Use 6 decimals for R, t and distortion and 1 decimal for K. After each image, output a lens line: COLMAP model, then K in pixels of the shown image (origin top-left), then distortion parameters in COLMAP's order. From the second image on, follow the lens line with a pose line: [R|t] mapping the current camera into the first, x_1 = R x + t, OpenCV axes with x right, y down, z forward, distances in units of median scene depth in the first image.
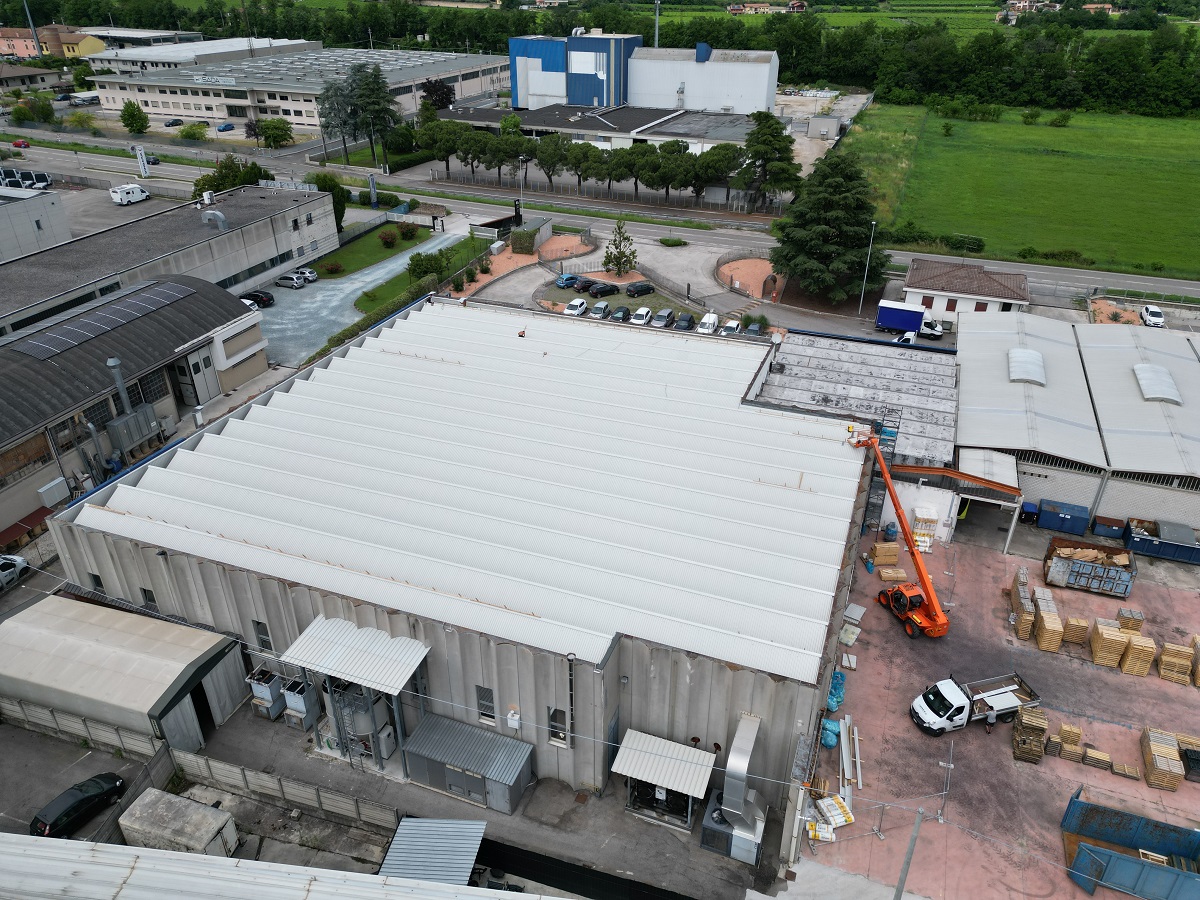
lens RADIAL K [[845.0, 0, 607.9], [0, 845.0, 446.7], [0, 0, 1]] dist [0.067224, -0.060358]
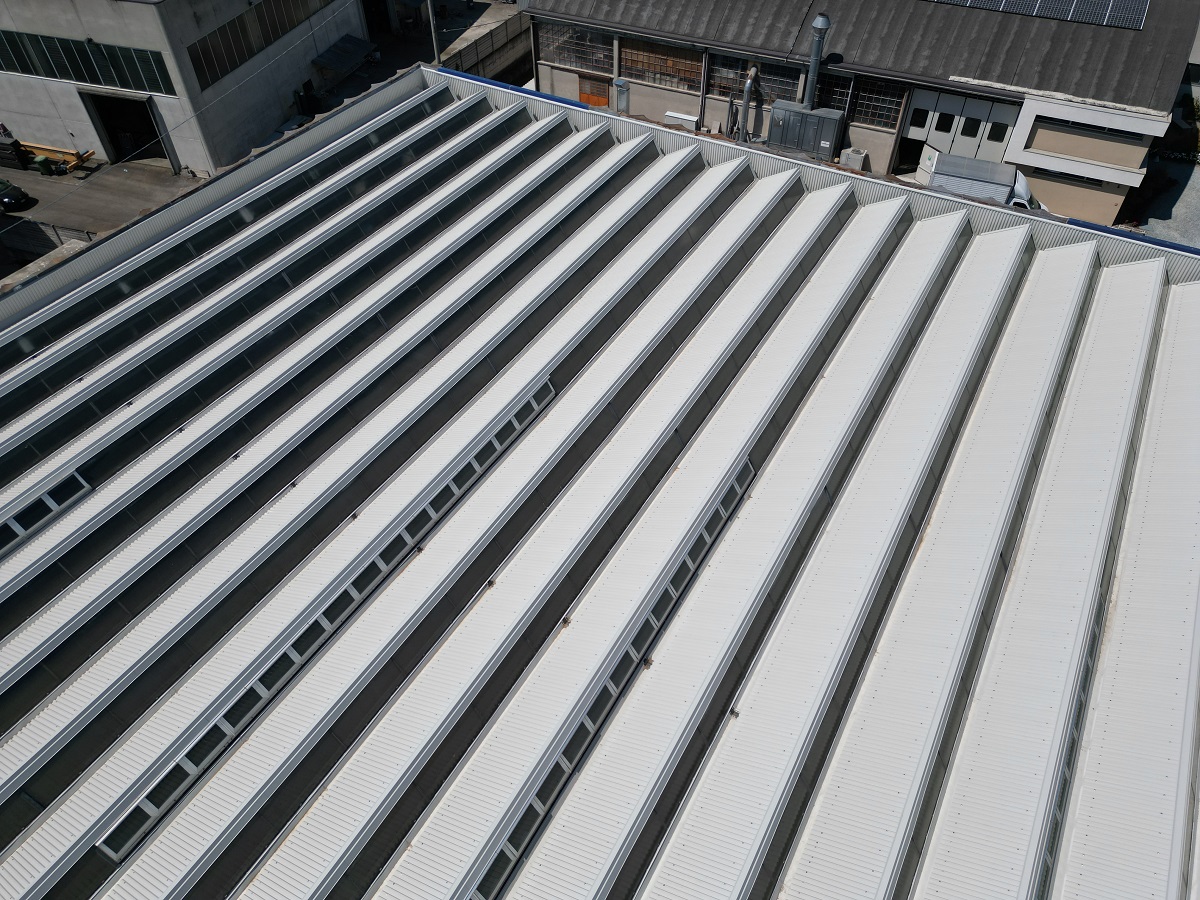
lens RADIAL K [[845.0, 0, 600.0], [0, 845.0, 451.2], [0, 0, 1]] dist [0.067224, -0.060358]
pose [[-0.131671, 0.724516, -0.676564, 0.101611], [-0.482936, 0.549151, 0.682060, -0.196426], [0.865699, 0.416545, 0.277588, 0.541567]]
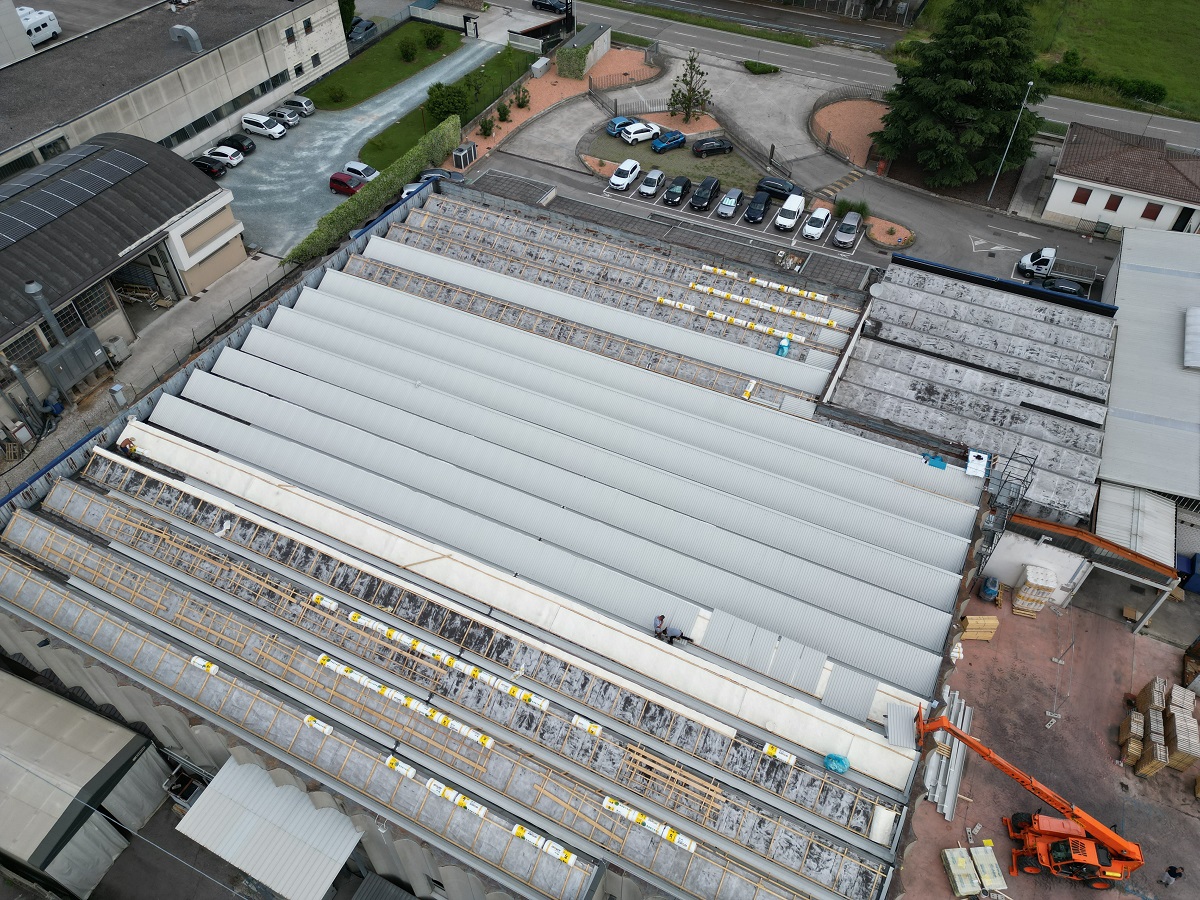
lens RADIAL K [[845.0, 0, 606.5], [0, 845.0, 449.3], [0, 0, 1]] dist [0.067224, -0.060358]
pose [[0.995075, 0.074188, -0.065747, 0.015307], [-0.053363, 0.959842, 0.275418, -0.137648], [0.083539, -0.270553, 0.959074, 0.156516]]
